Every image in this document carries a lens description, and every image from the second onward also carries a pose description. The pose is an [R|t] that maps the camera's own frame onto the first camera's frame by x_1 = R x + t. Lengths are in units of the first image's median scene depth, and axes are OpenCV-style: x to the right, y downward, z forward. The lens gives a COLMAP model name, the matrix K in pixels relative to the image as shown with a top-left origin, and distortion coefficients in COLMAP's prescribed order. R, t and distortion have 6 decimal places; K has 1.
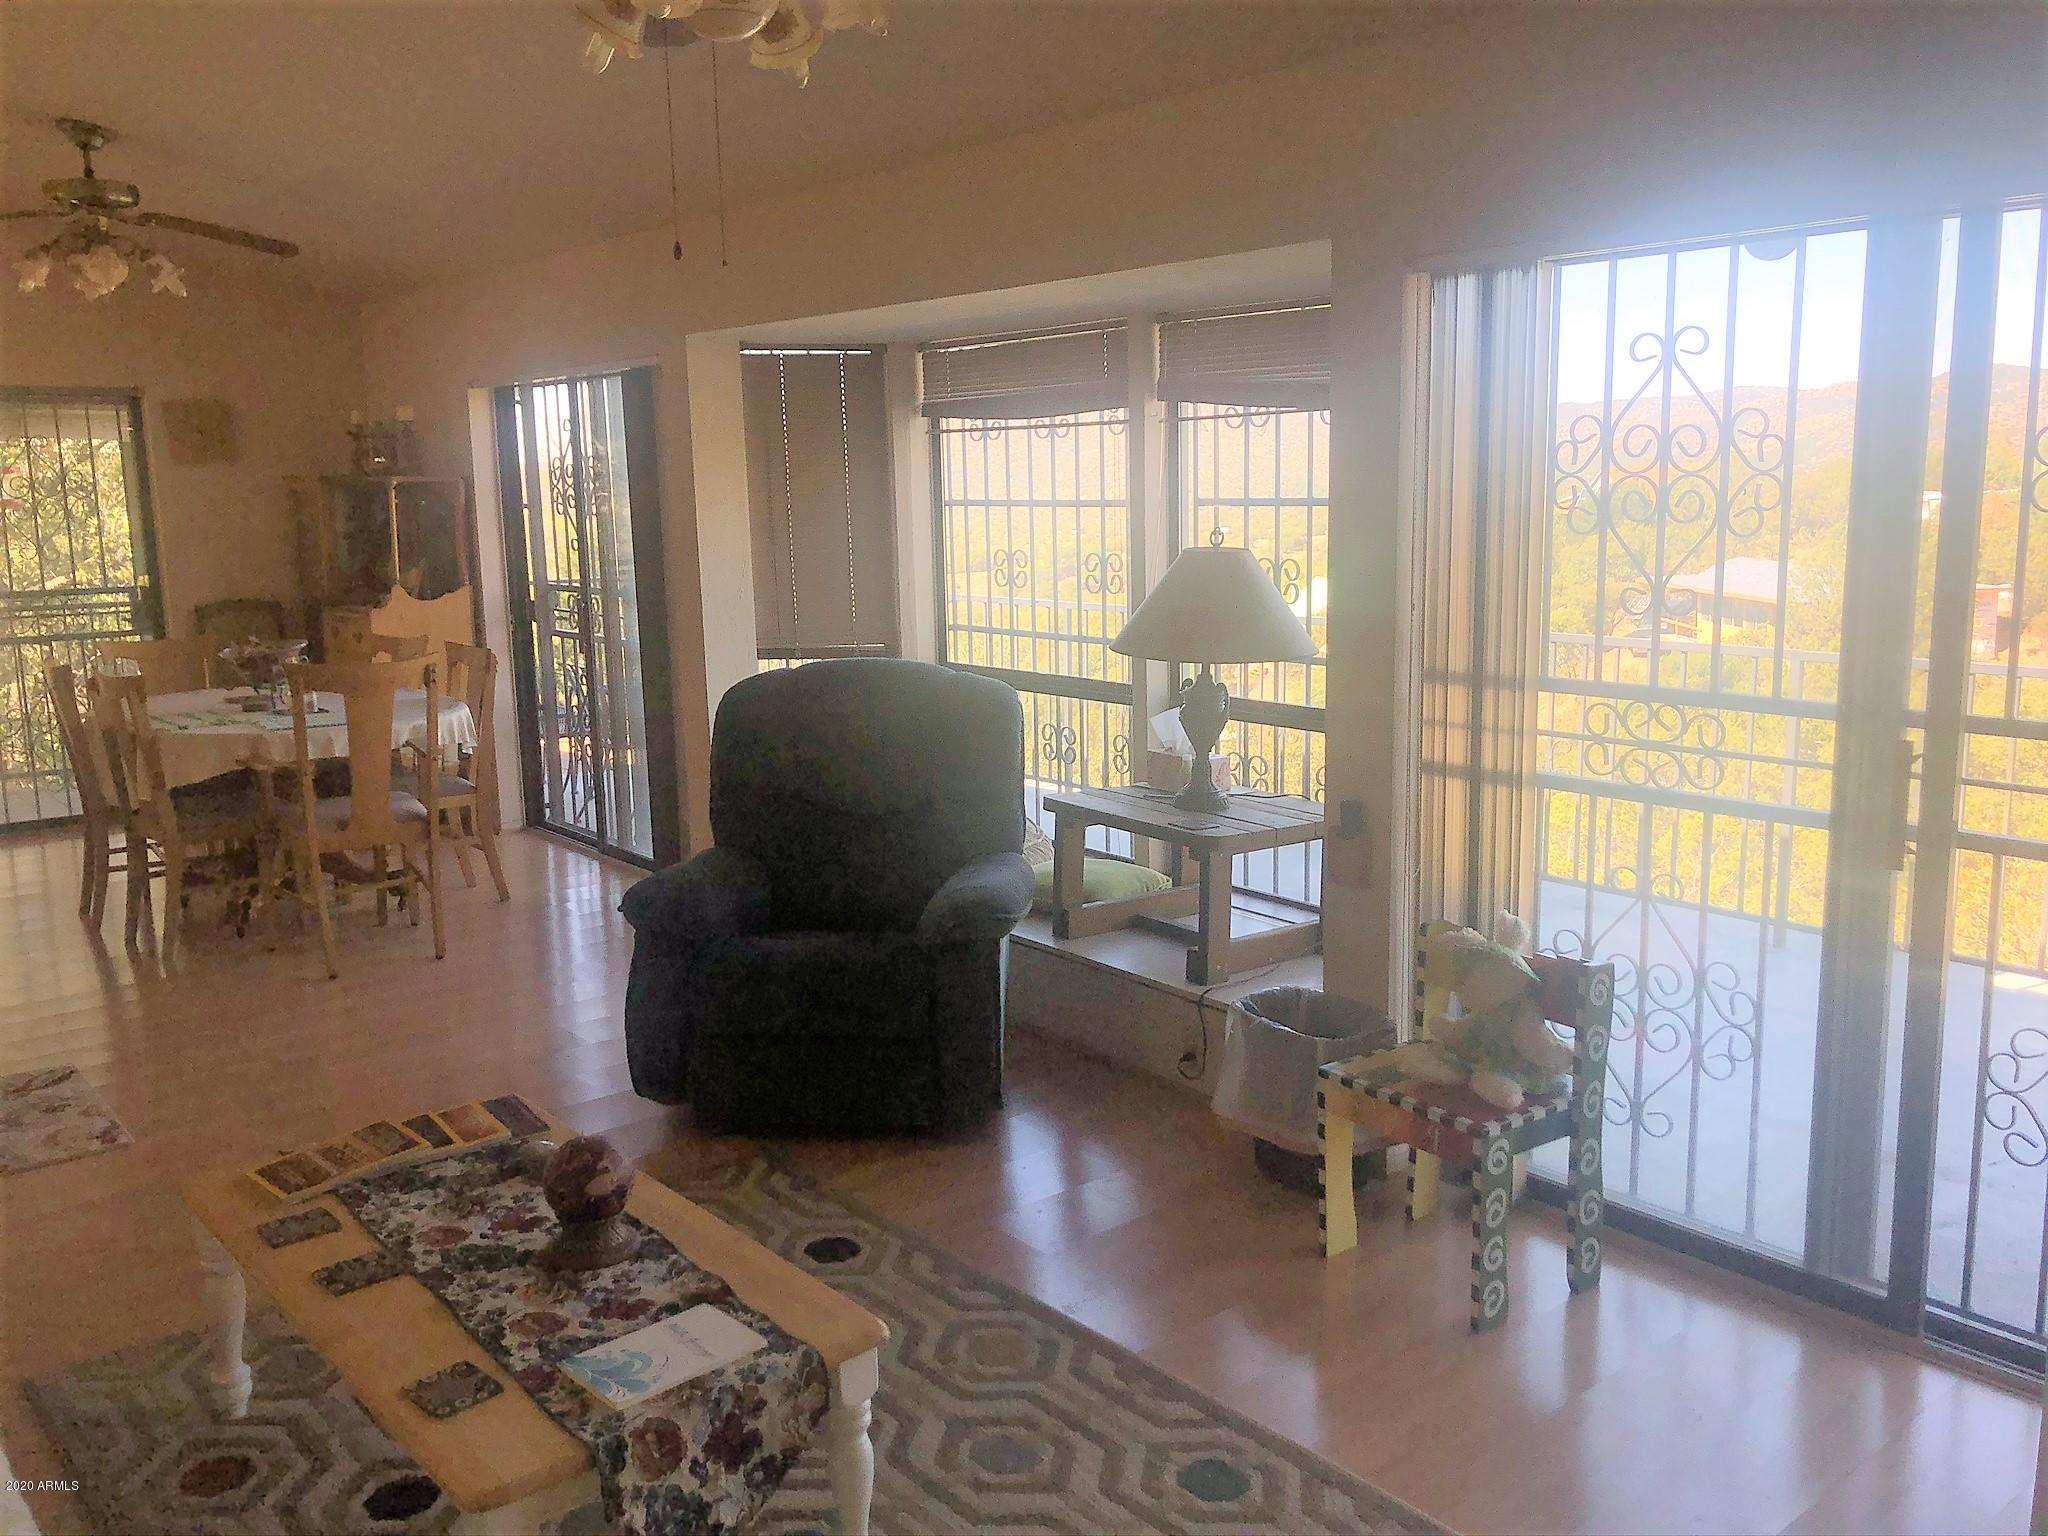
lens RADIAL K [[1687.5, 0, 1024.0], [0, 1687.5, 768.0], [0, 0, 1]] dist [0.014008, 0.001810]
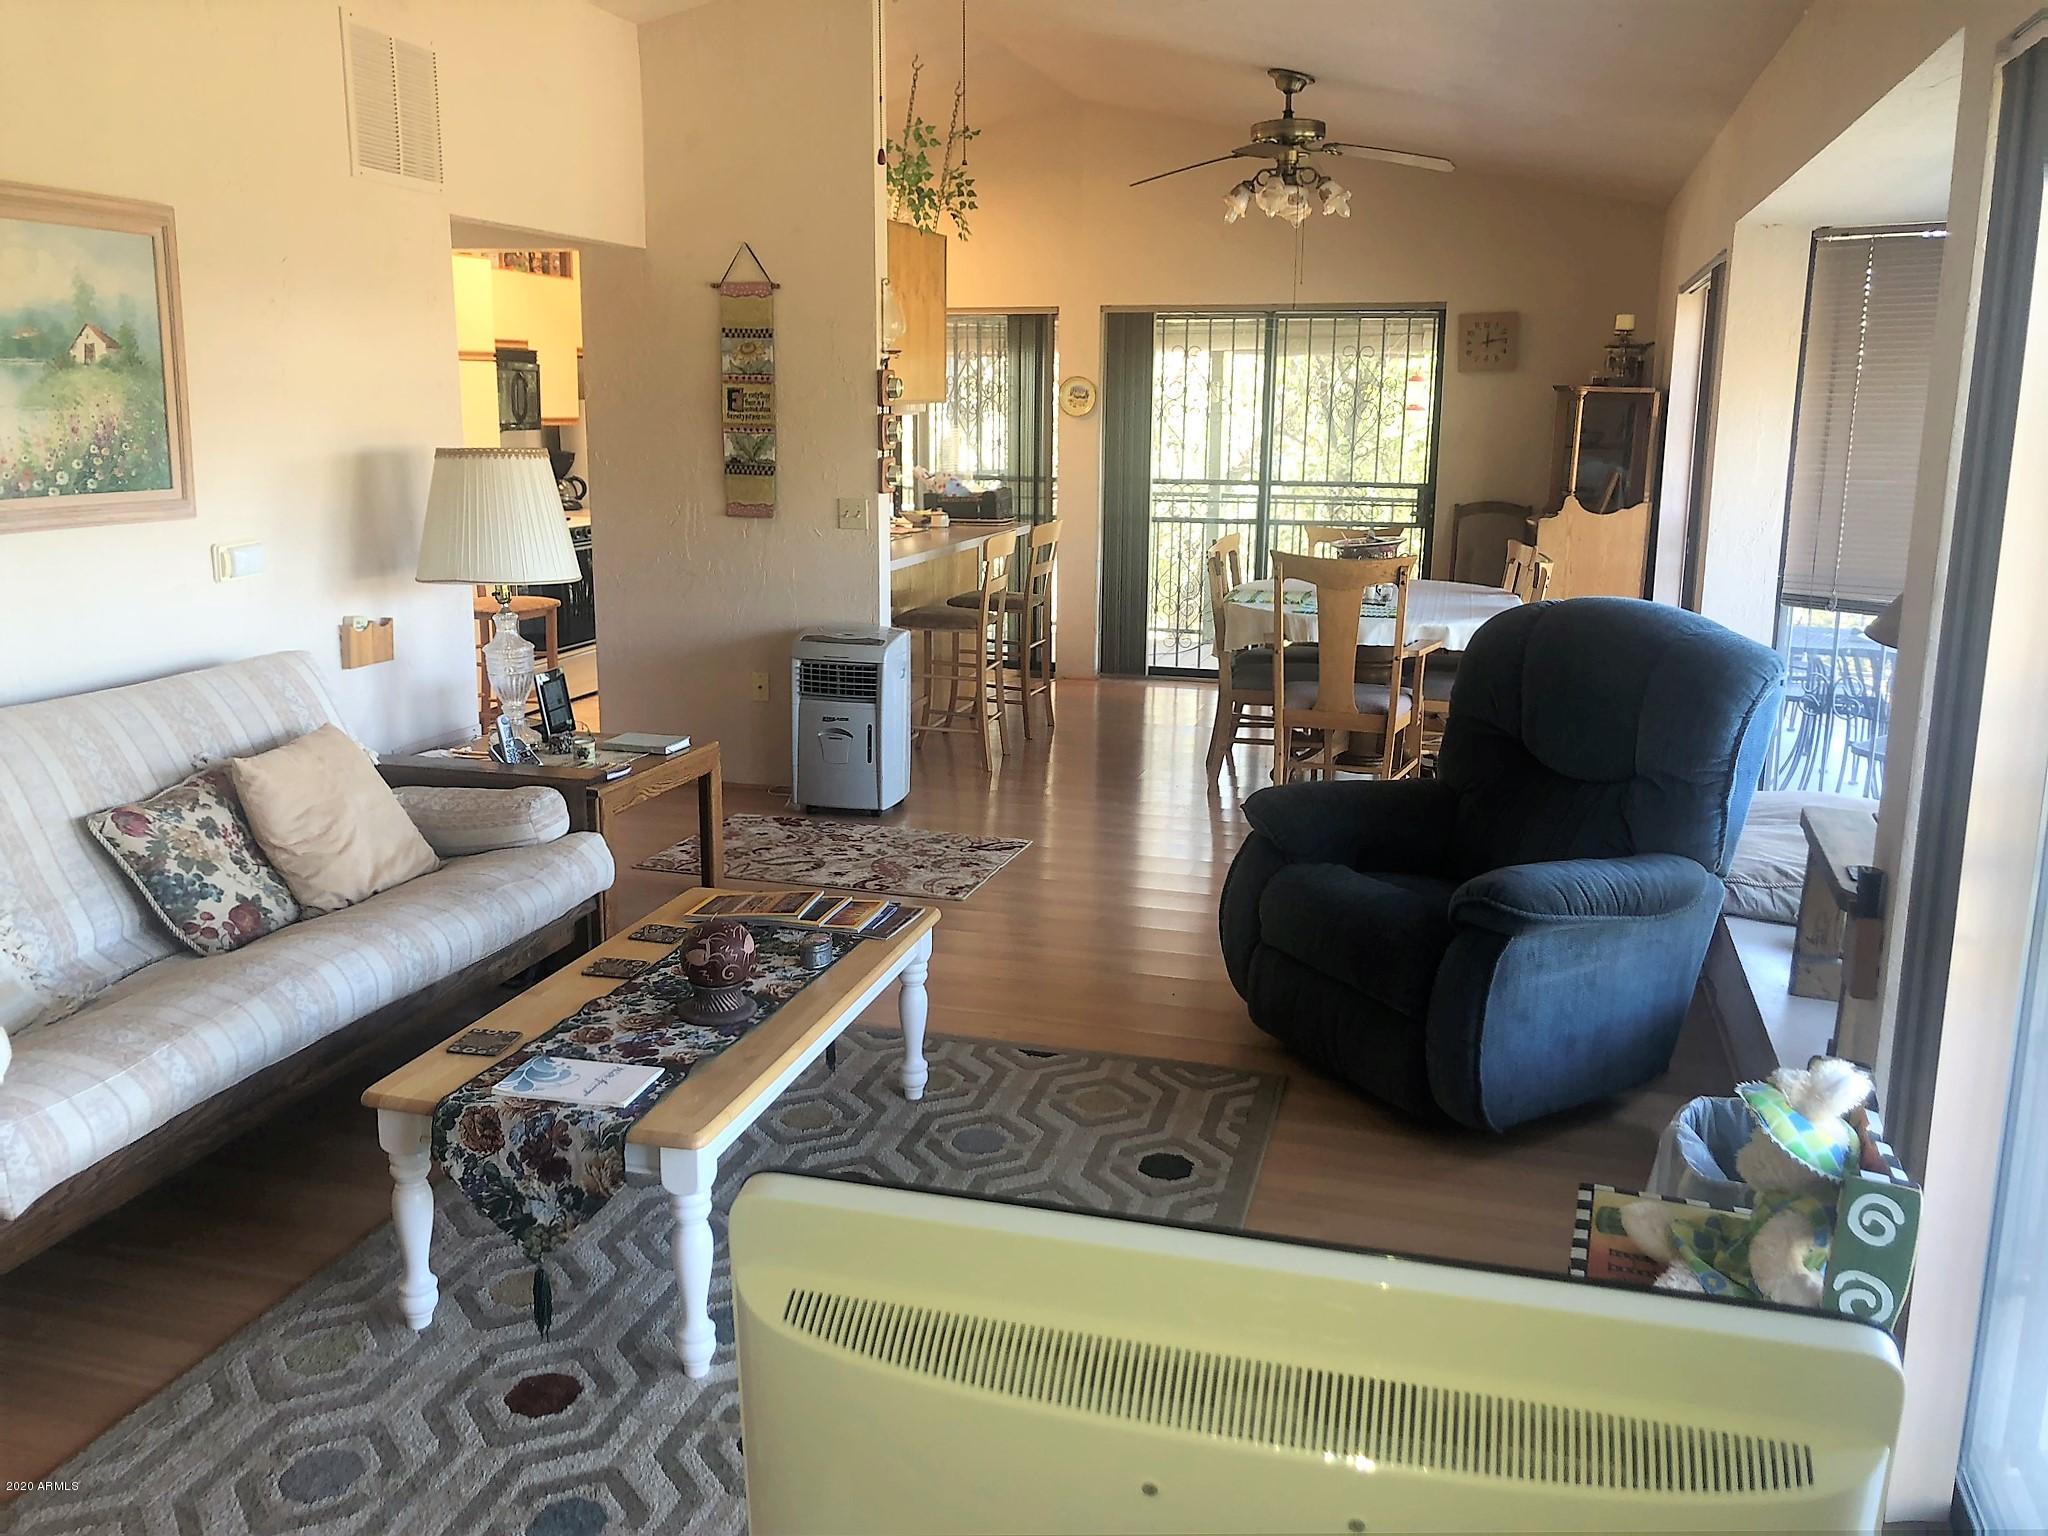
lens RADIAL K [[1674.2, 0, 1024.0], [0, 1674.2, 768.0], [0, 0, 1]] dist [0.101036, -0.126001]
pose [[0.558963, 0.202732, -0.804027, 0.541053], [-0.164703, 0.977476, 0.131964, -0.056918], [0.812670, 0.058663, 0.579763, 0.310510]]
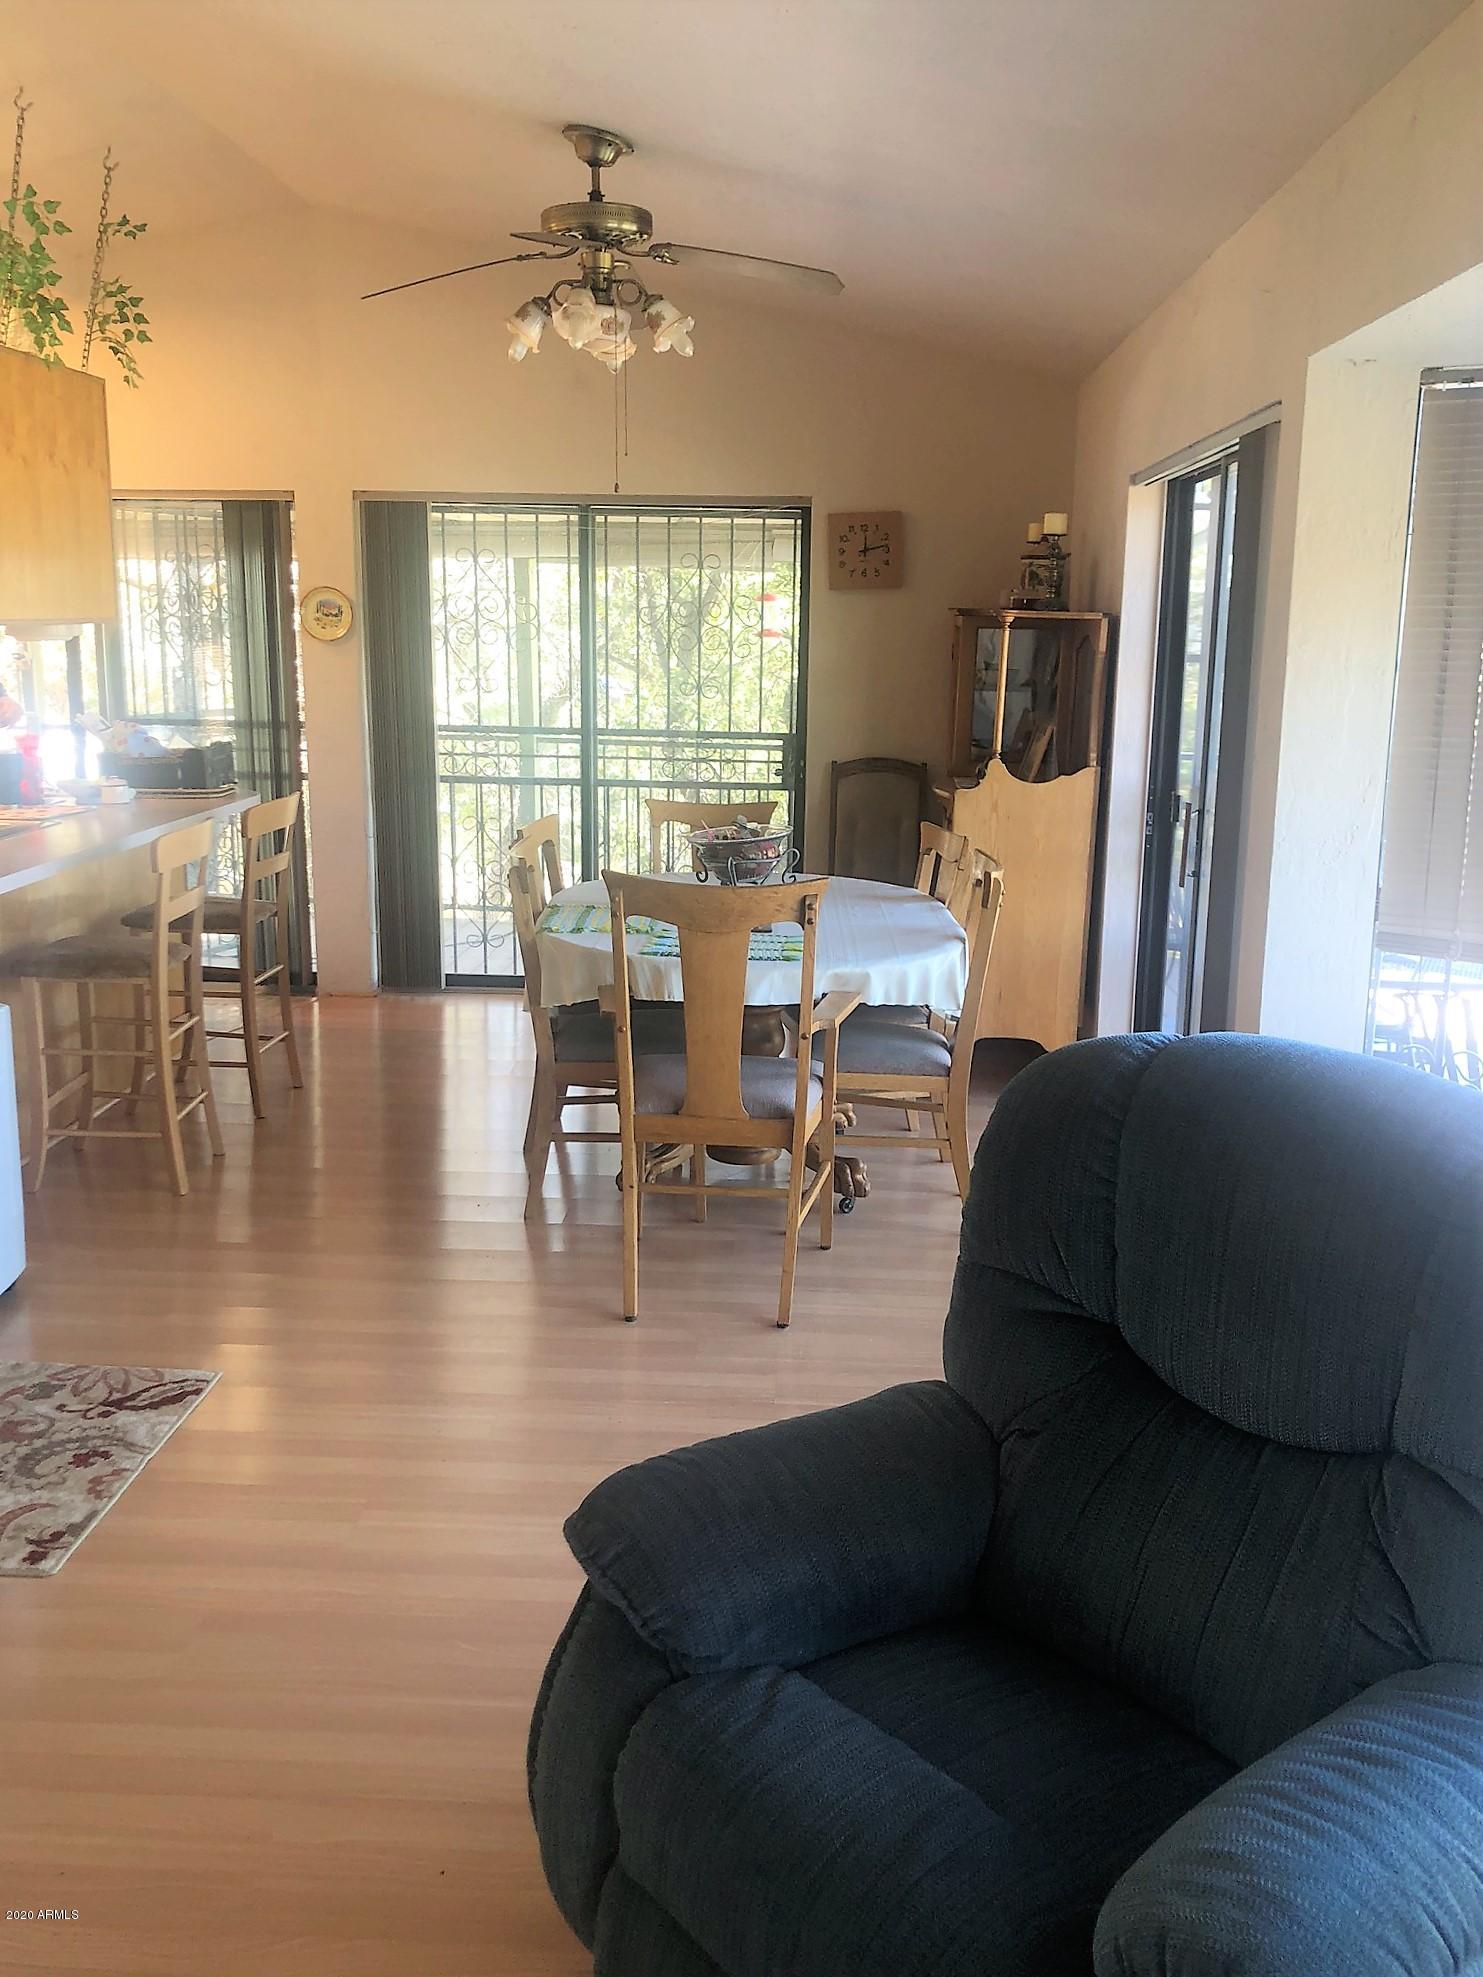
lens RADIAL K [[1621.4, 0, 710.3], [0, 1621.4, 975.6], [0, 0, 1]] dist [0.222593, -0.514638]
pose [[0.721713, 0.177691, -0.668996, 0.072883], [-0.148201, 0.983744, 0.101411, -0.130597], [0.676141, 0.025956, 0.736315, 0.726857]]
